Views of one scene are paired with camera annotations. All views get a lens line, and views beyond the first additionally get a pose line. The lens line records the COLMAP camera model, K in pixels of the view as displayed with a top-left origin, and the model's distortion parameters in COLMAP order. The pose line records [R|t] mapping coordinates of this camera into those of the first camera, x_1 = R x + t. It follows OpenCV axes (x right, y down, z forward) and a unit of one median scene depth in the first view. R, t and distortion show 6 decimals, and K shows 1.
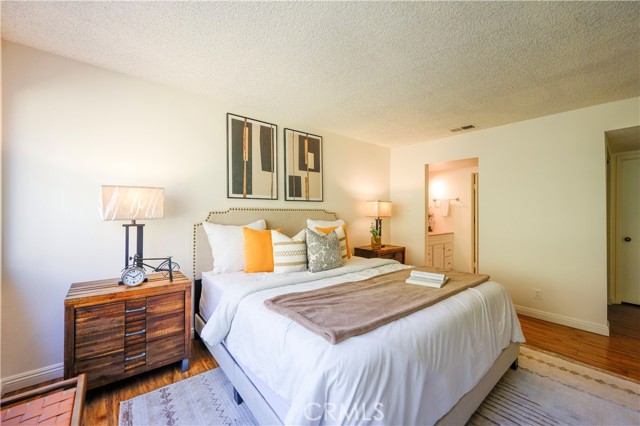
lens RADIAL K [[256.8, 0, 320.0], [0, 256.8, 213.0], [0, 0, 1]] dist [-0.000042, -0.000002]
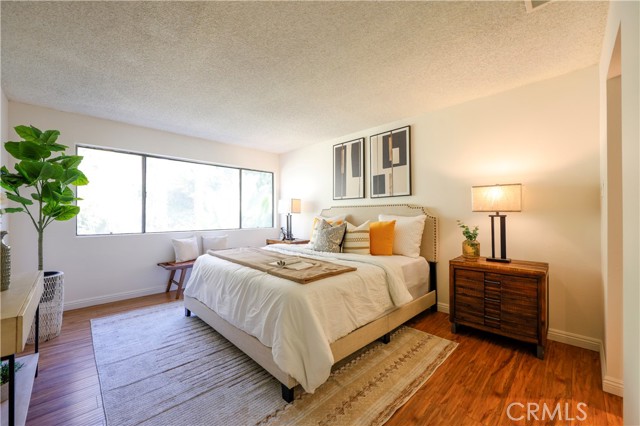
lens RADIAL K [[256.8, 0, 320.0], [0, 256.8, 213.0], [0, 0, 1]] dist [-0.000042, -0.000002]
pose [[0.082672, -0.007590, -0.996548, 1.030687], [0.005348, 0.999960, -0.007172, 0.027123], [0.996562, -0.004737, 0.082709, 0.684800]]
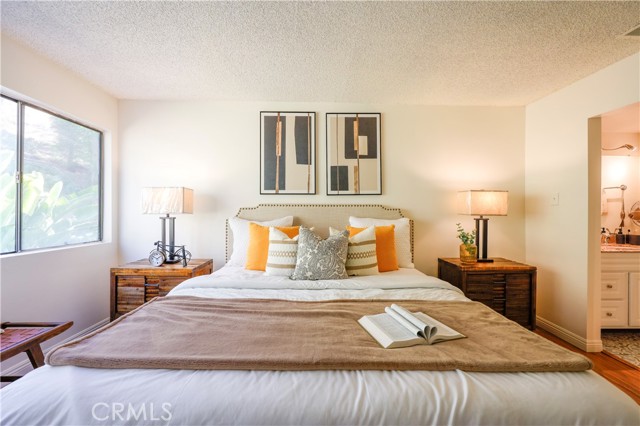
lens RADIAL K [[256.8, 0, 320.0], [0, 256.8, 213.0], [0, 0, 1]] dist [-0.000042, -0.000002]
pose [[0.782212, 0.004407, -0.622997, 0.407059], [-0.001646, 0.999986, 0.005008, 0.009265], [0.623010, -0.002892, 0.782208, 0.299255]]
